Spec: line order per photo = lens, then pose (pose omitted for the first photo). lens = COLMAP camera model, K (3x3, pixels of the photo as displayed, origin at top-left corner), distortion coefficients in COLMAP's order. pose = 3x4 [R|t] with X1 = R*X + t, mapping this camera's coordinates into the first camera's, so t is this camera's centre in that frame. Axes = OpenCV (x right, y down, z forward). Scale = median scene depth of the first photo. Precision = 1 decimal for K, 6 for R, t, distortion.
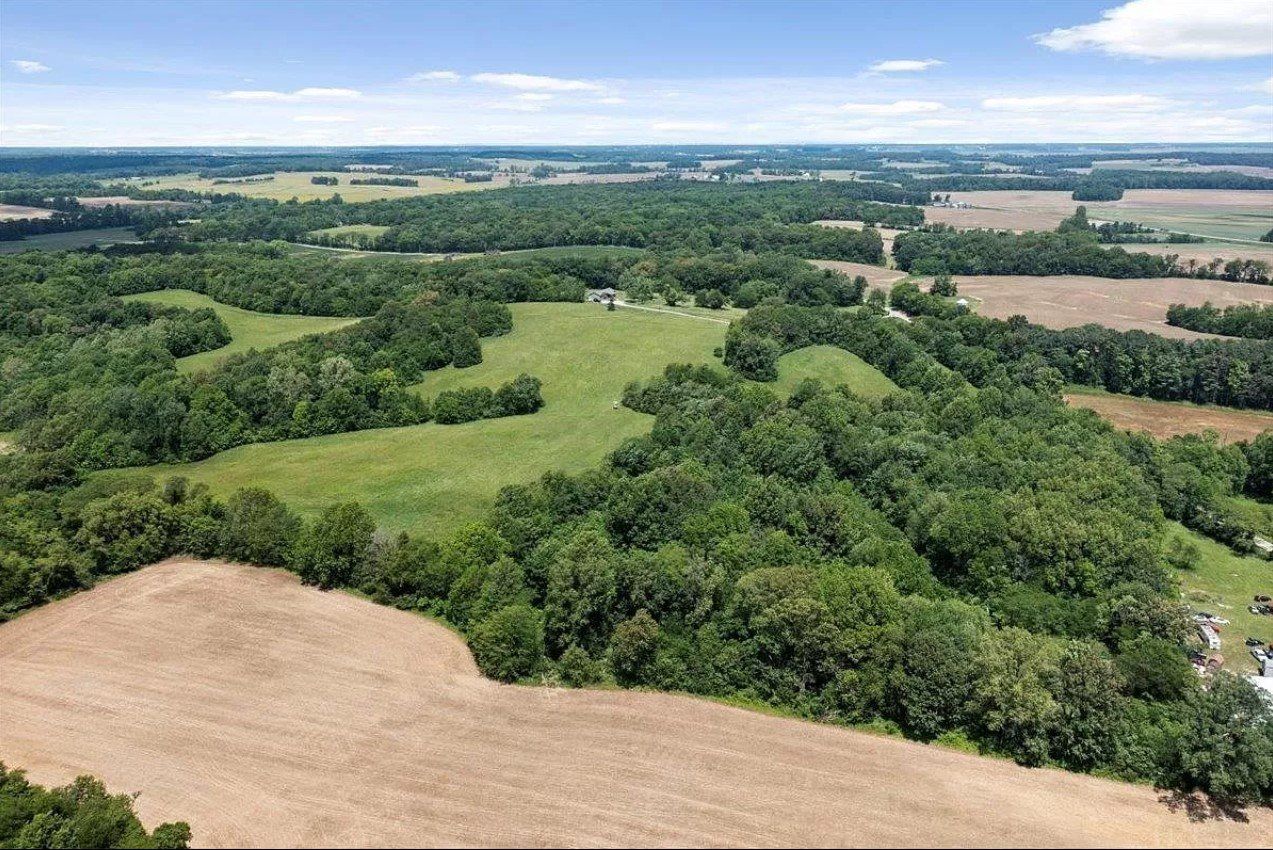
lens RADIAL K [[1008.4, 0, 636.5], [0, 1008.4, 425.0], [0, 0, 1]] dist [-0.008232, 0.000054]
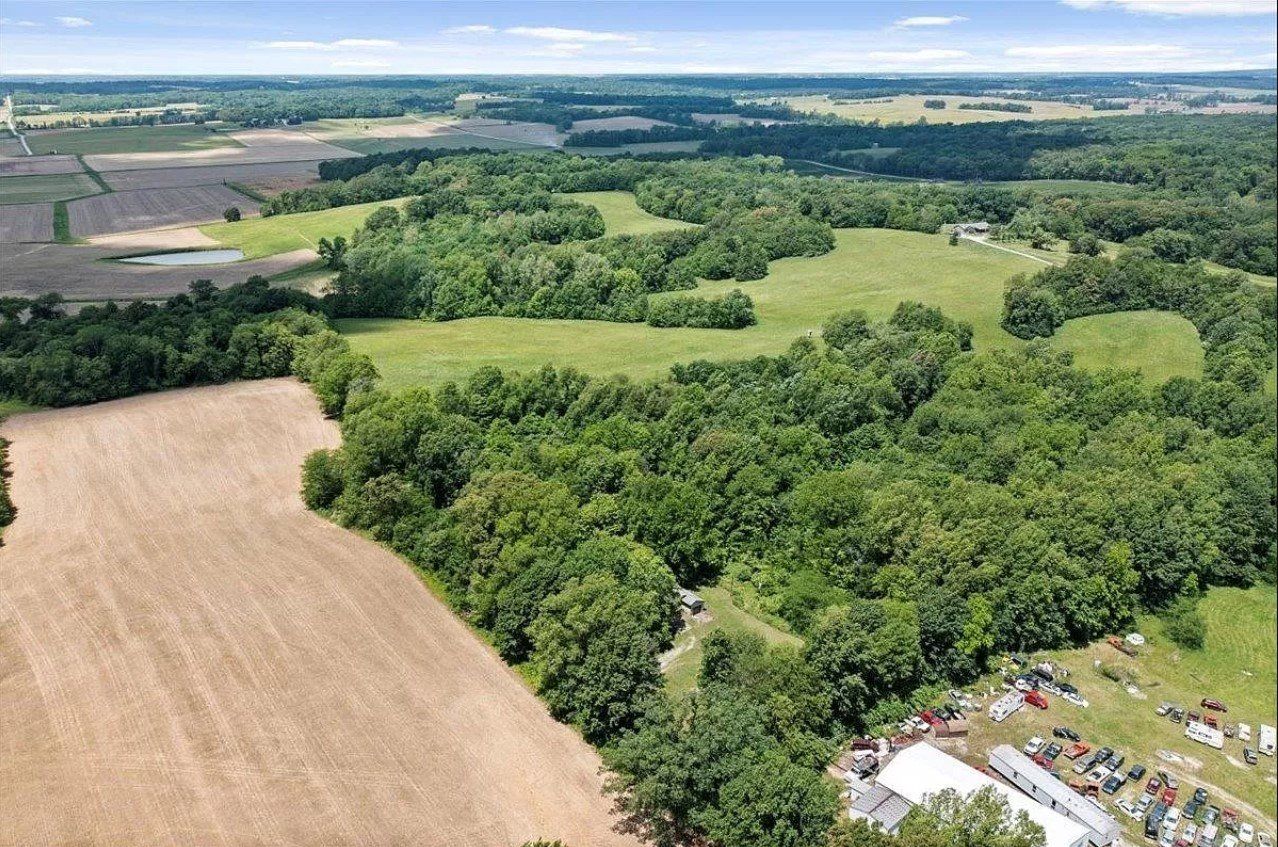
lens RADIAL K [[1026.4, 0, 630.7], [0, 1026.4, 398.1], [0, 0, 1]] dist [0.000575, -0.003030]
pose [[0.800245, 0.186009, -0.570096, 0.312437], [-0.164042, 0.982317, 0.090241, -0.015242], [0.576800, 0.021304, 0.816607, 0.088904]]
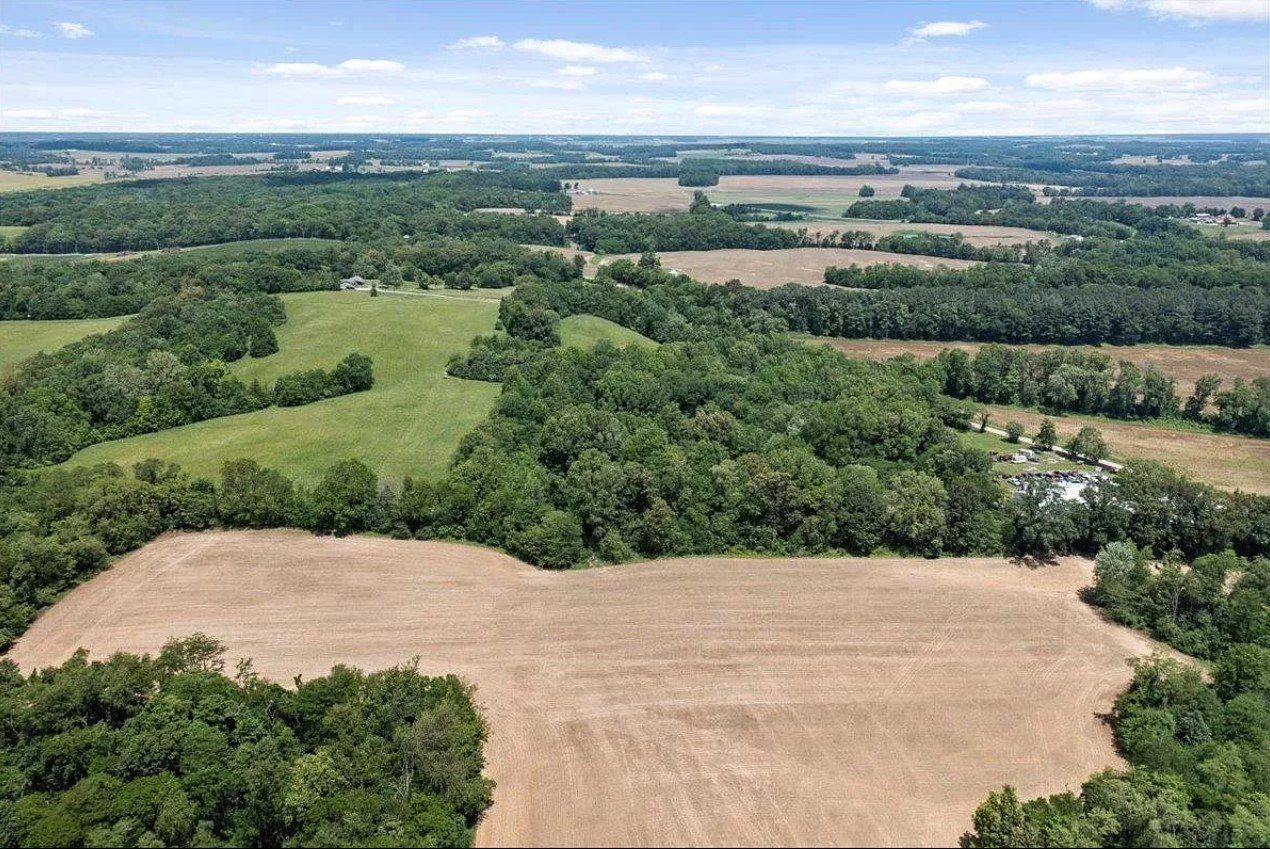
lens RADIAL K [[1006.0, 0, 635.0], [0, 1006.0, 424.5], [0, 0, 1]] dist [-0.008232, 0.000054]
pose [[0.922730, -0.101931, 0.371724, -0.188154], [0.098404, 0.994738, 0.028501, 0.017605], [-0.372674, 0.010280, 0.927906, -0.078762]]
